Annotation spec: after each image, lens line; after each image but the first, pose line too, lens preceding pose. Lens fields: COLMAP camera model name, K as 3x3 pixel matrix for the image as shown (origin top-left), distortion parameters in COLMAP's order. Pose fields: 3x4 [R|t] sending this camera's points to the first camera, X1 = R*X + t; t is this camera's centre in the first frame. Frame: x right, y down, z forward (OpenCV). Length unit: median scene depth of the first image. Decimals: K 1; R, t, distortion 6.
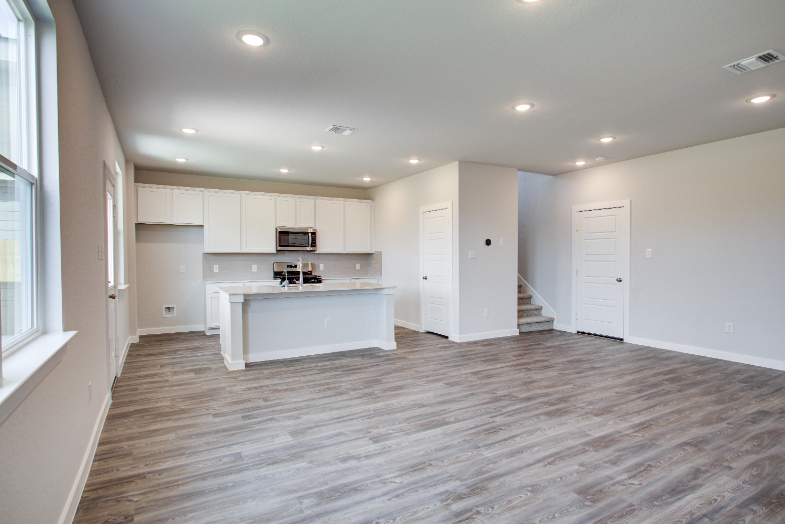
lens RADIAL K [[415.3, 0, 397.0], [0, 415.3, 262.9], [0, 0, 1]] dist [-0.000175, -0.001266]
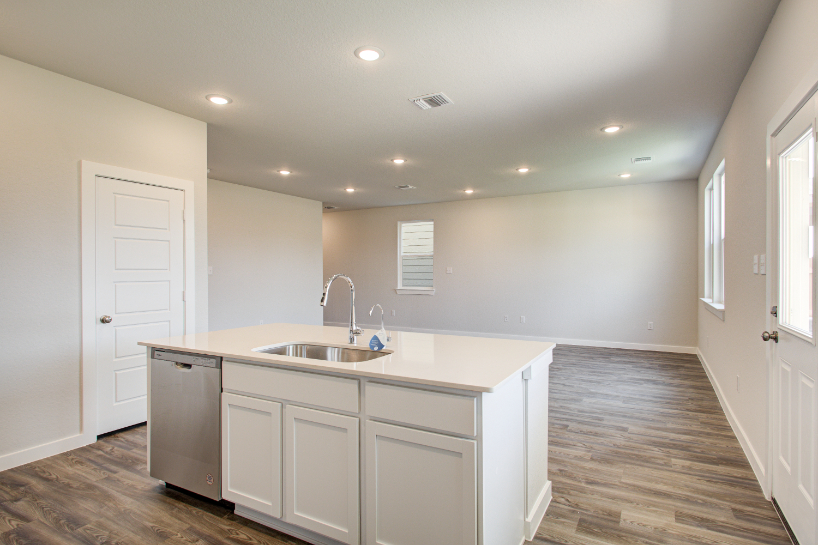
lens RADIAL K [[432.7, 0, 413.7], [0, 432.7, 273.4], [0, 0, 1]] dist [-0.000175, -0.001266]
pose [[-0.513616, 0.003554, 0.858013, -0.928038], [0.018708, 0.999800, 0.007057, -0.022082], [-0.857816, 0.019676, -0.513580, 1.701067]]
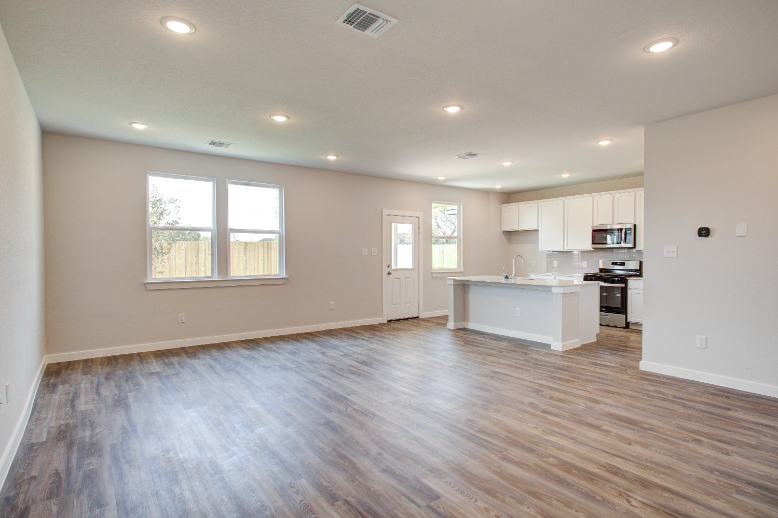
lens RADIAL K [[411.6, 0, 393.5], [0, 411.6, 259.9], [0, 0, 1]] dist [-0.000175, -0.001266]
pose [[0.118143, 0.014360, -0.992893, 1.298925], [-0.014665, 0.999812, 0.012715, -0.012383], [0.992888, 0.013059, 0.118331, 0.739250]]
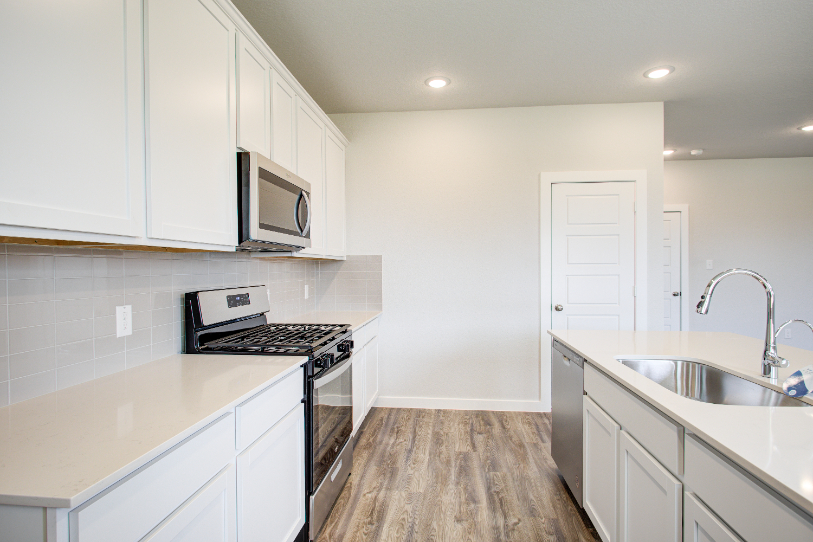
lens RADIAL K [[430.1, 0, 411.2], [0, 430.1, 271.9], [0, 0, 1]] dist [-0.000175, -0.001266]
pose [[0.581807, -0.004852, 0.813312, -0.862967], [0.013137, 0.999908, -0.003433, -0.018436], [-0.813221, 0.012682, 0.581817, 1.488768]]
